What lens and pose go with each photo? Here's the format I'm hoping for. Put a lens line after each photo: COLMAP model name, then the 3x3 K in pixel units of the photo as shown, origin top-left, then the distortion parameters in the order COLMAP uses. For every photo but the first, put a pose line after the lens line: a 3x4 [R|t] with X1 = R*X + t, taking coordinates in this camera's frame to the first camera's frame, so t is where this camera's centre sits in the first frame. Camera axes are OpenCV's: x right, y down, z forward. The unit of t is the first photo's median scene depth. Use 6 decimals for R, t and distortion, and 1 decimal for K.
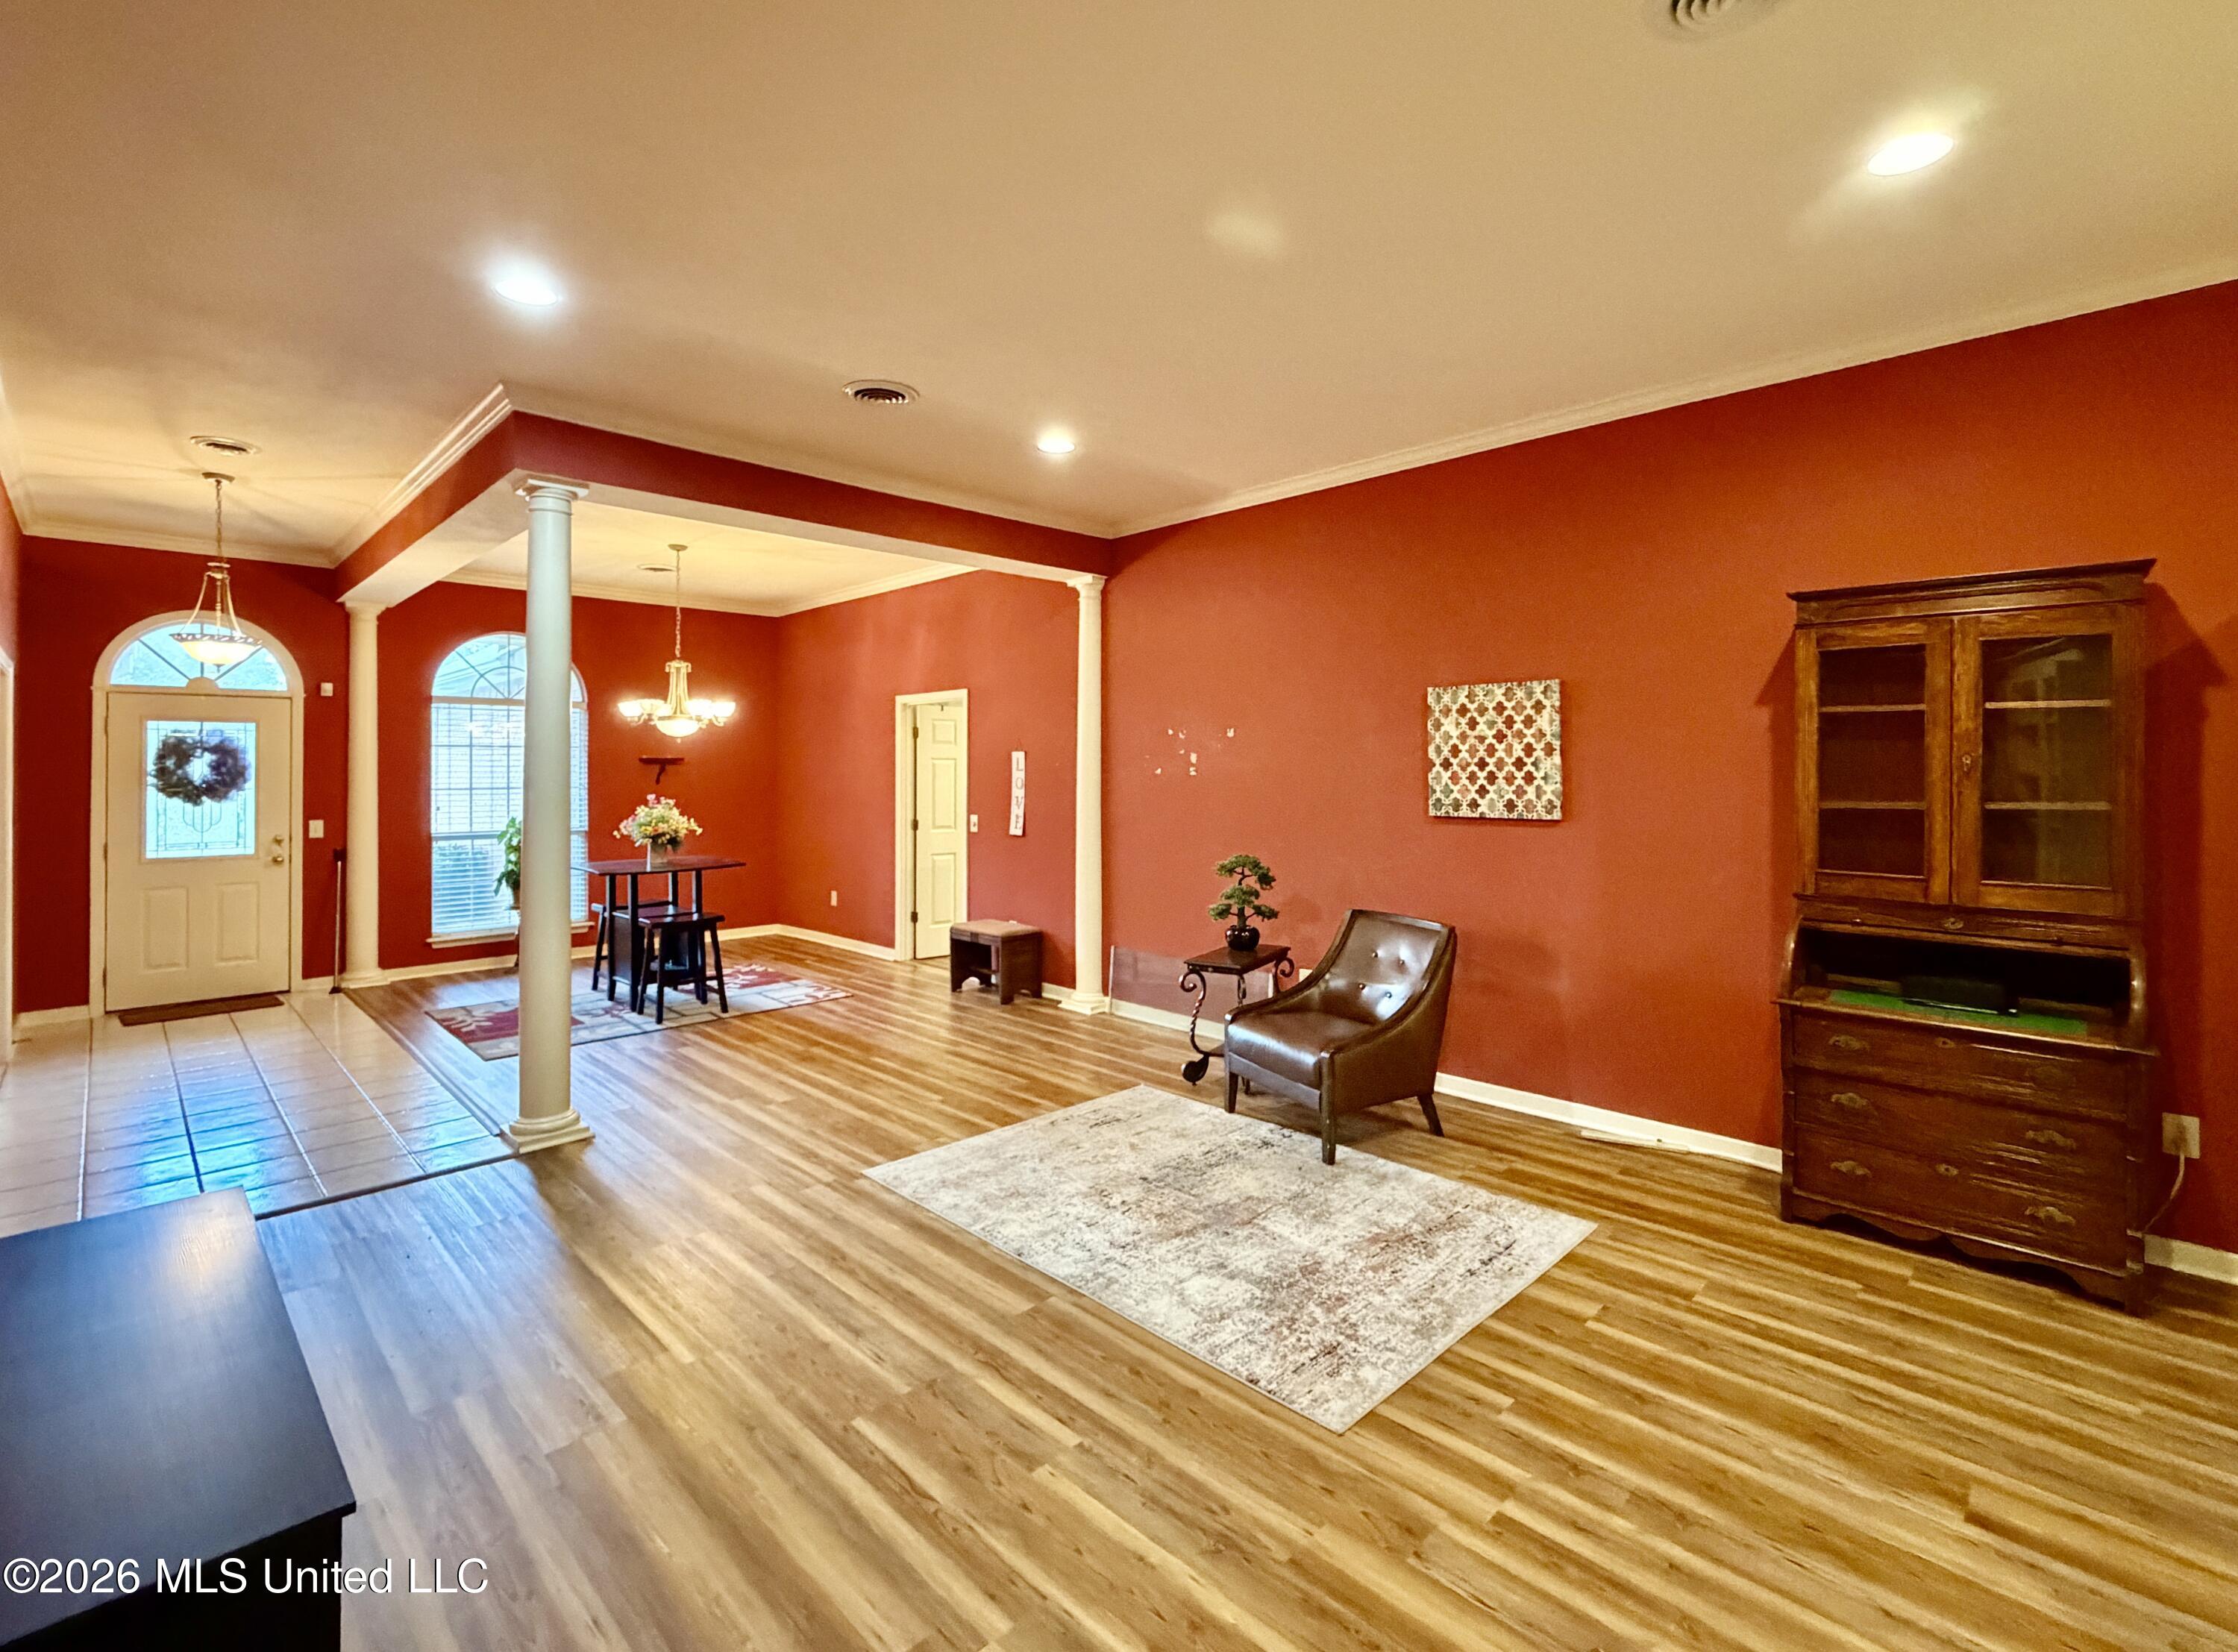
lens RADIAL K [[1019.4, 0, 1119.1], [0, 1019.4, 770.5], [0, 0, 1]] dist [-0.001206, 0.000020]
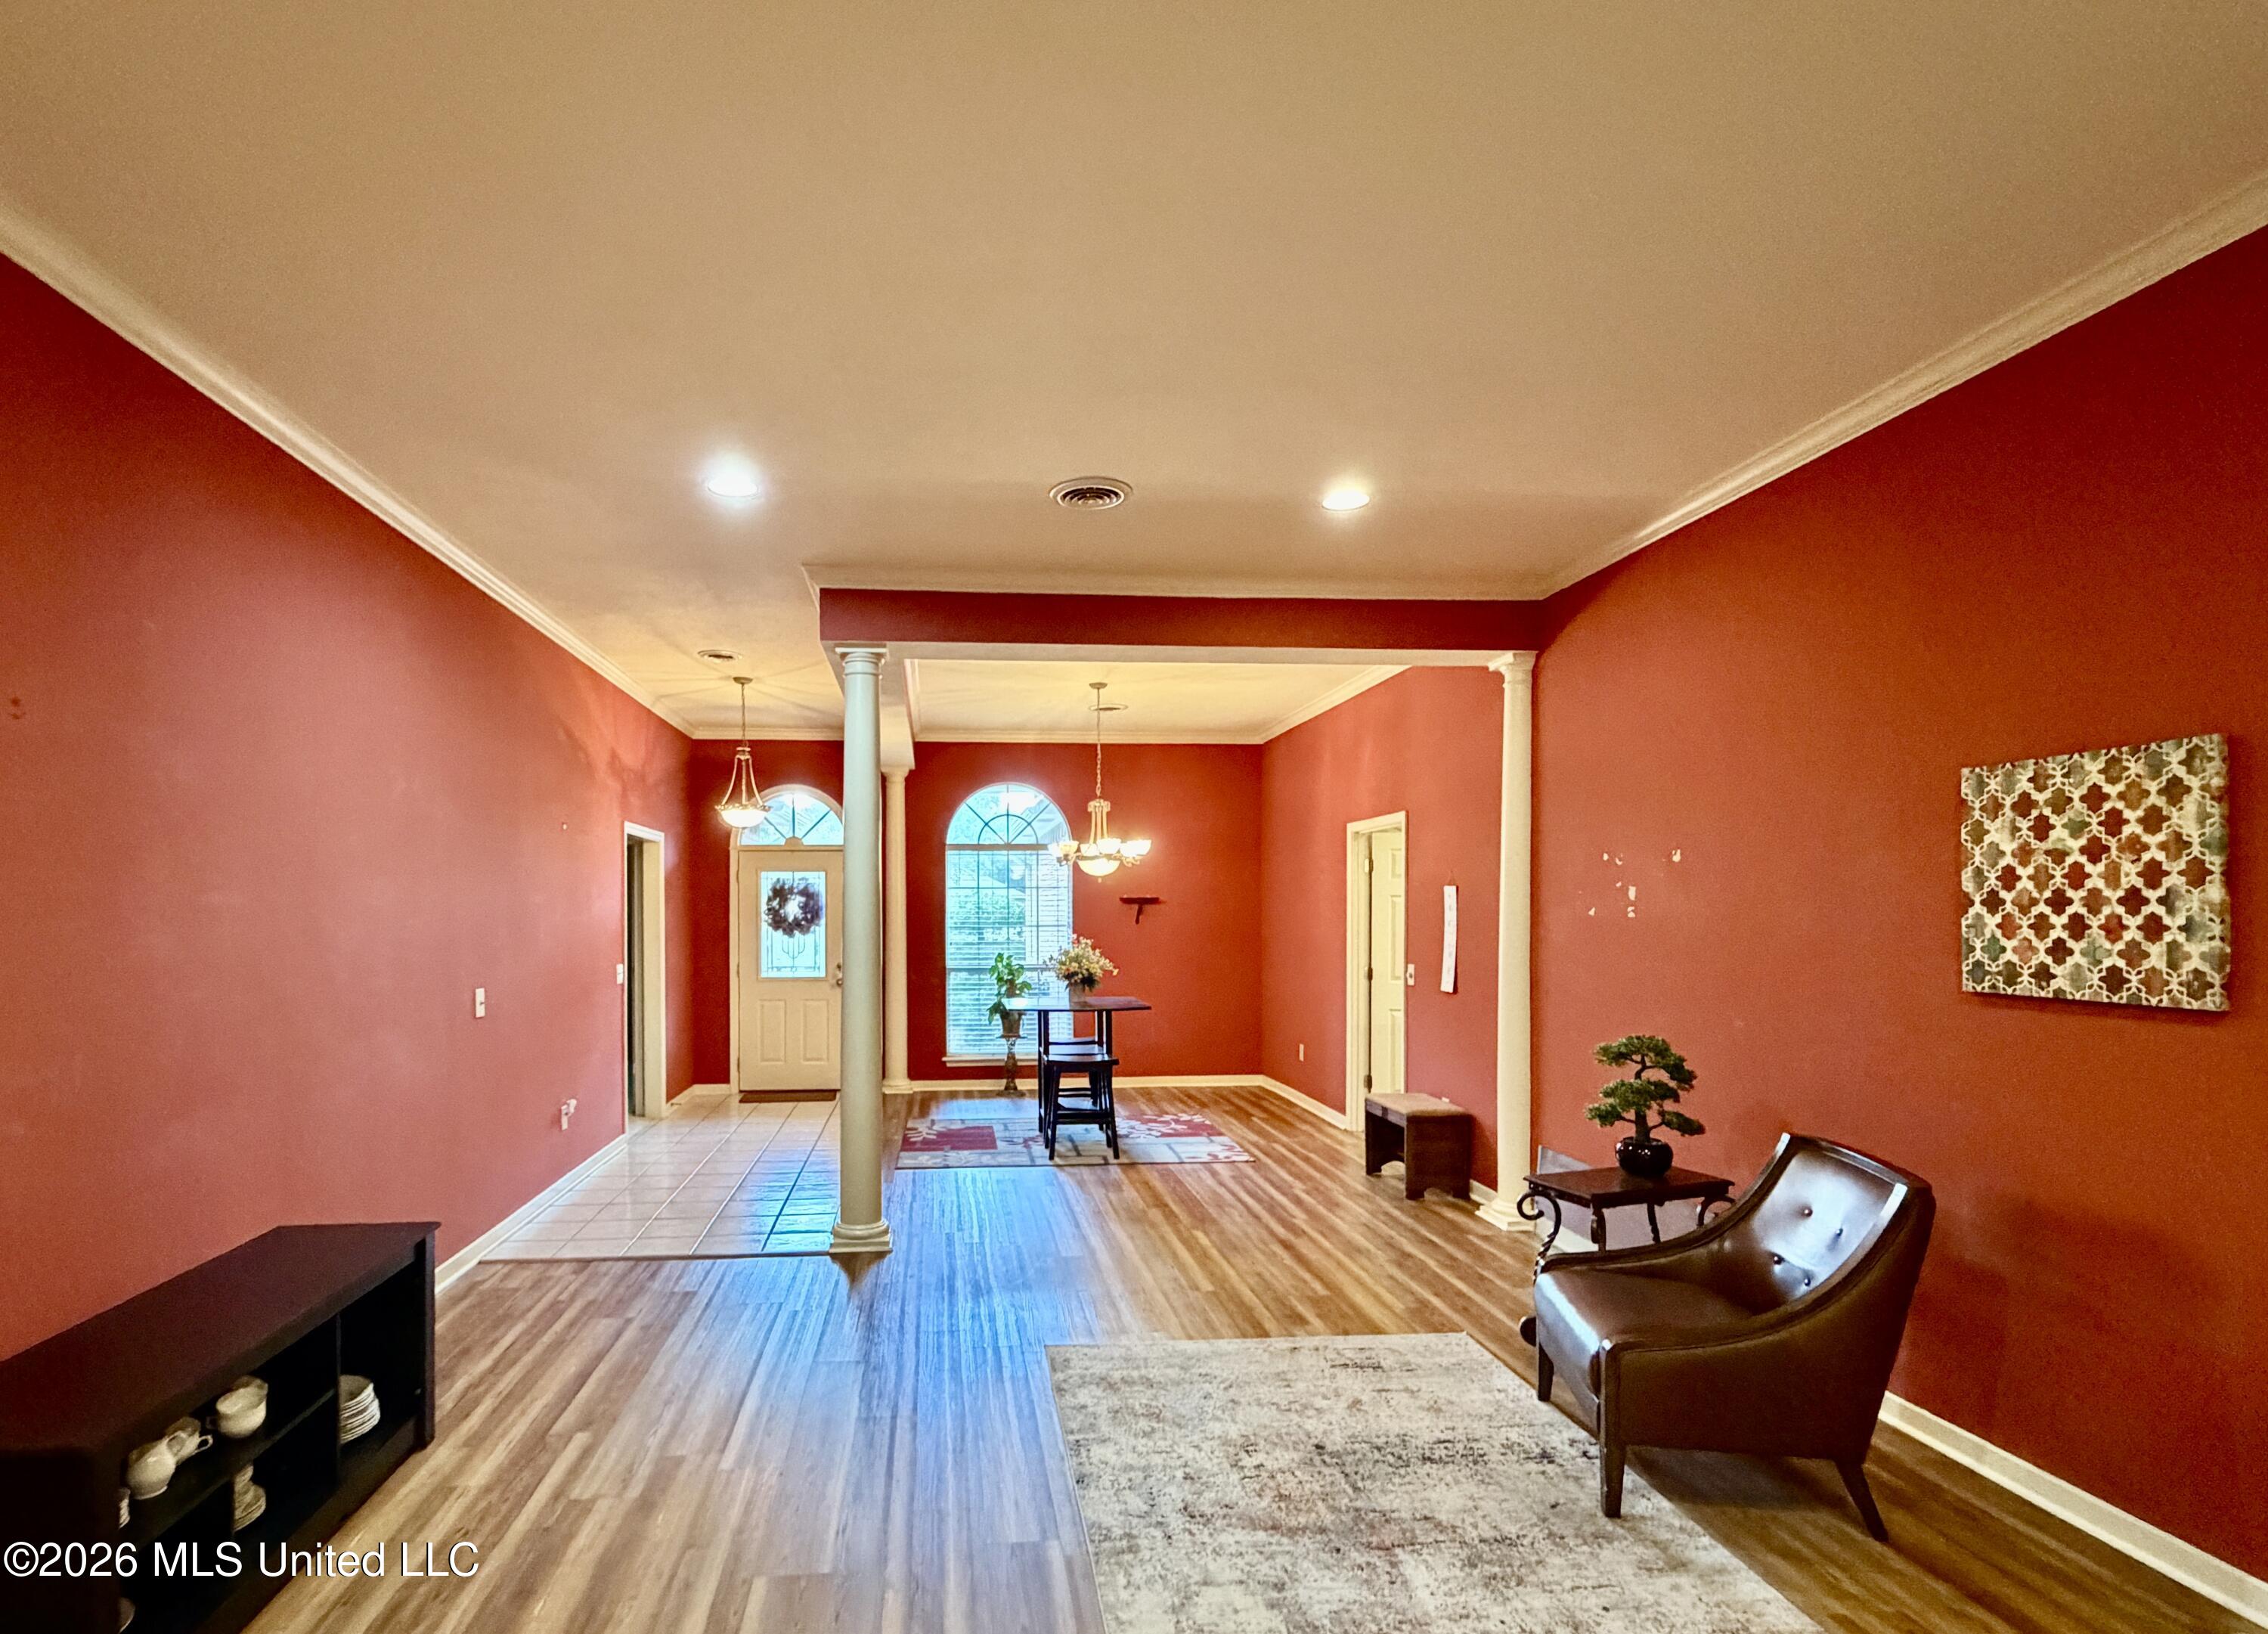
lens RADIAL K [[1113.5, 0, 1028.5], [0, 1113.5, 923.5], [0, 0, 1]] dist [-0.000332, -0.000357]
pose [[0.761516, 0.008559, -0.648090, 0.323076], [0.000947, 0.999897, 0.014318, -0.003428], [0.648146, -0.011517, 0.761429, 0.184952]]
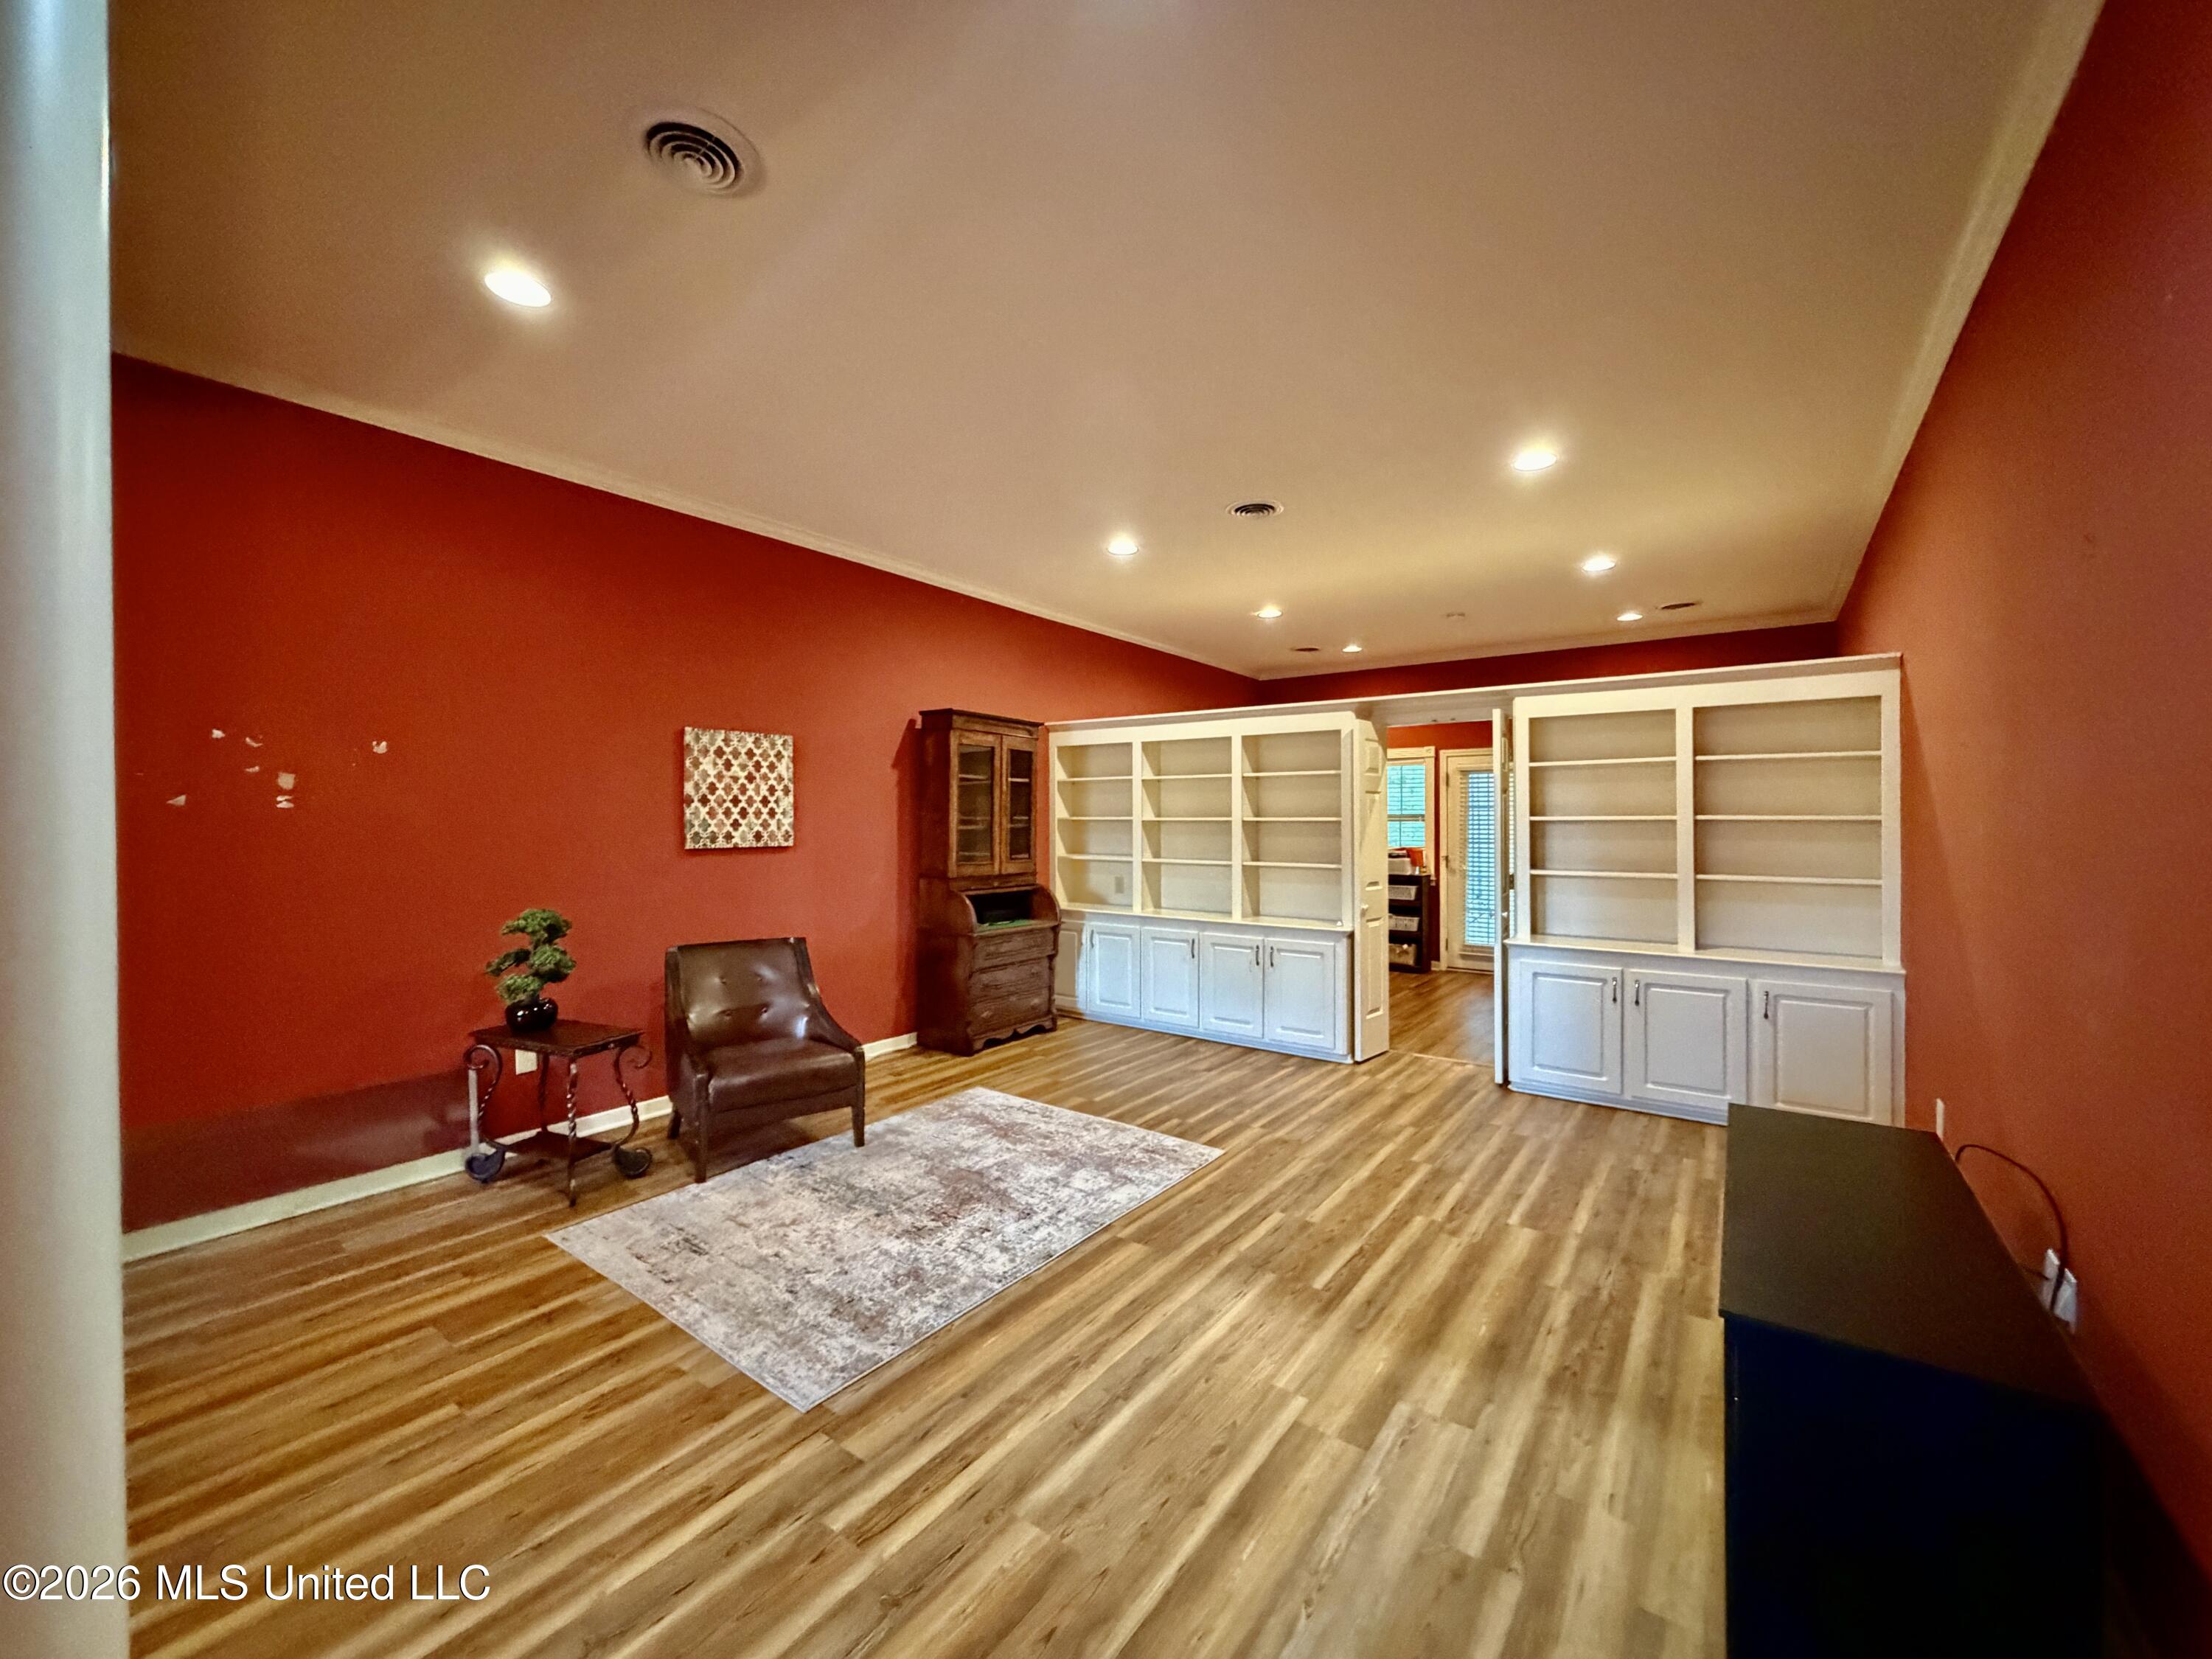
lens RADIAL K [[878.8, 0, 1106.0], [0, 878.8, 829.5], [0, 0, 1]] dist [-0.000841, 0.000064]
pose [[-0.155159, -0.010147, 0.987837, -0.688509], [0.001164, 0.999945, 0.010454, 0.016071], [-0.987889, 0.002772, -0.155138, 0.744601]]
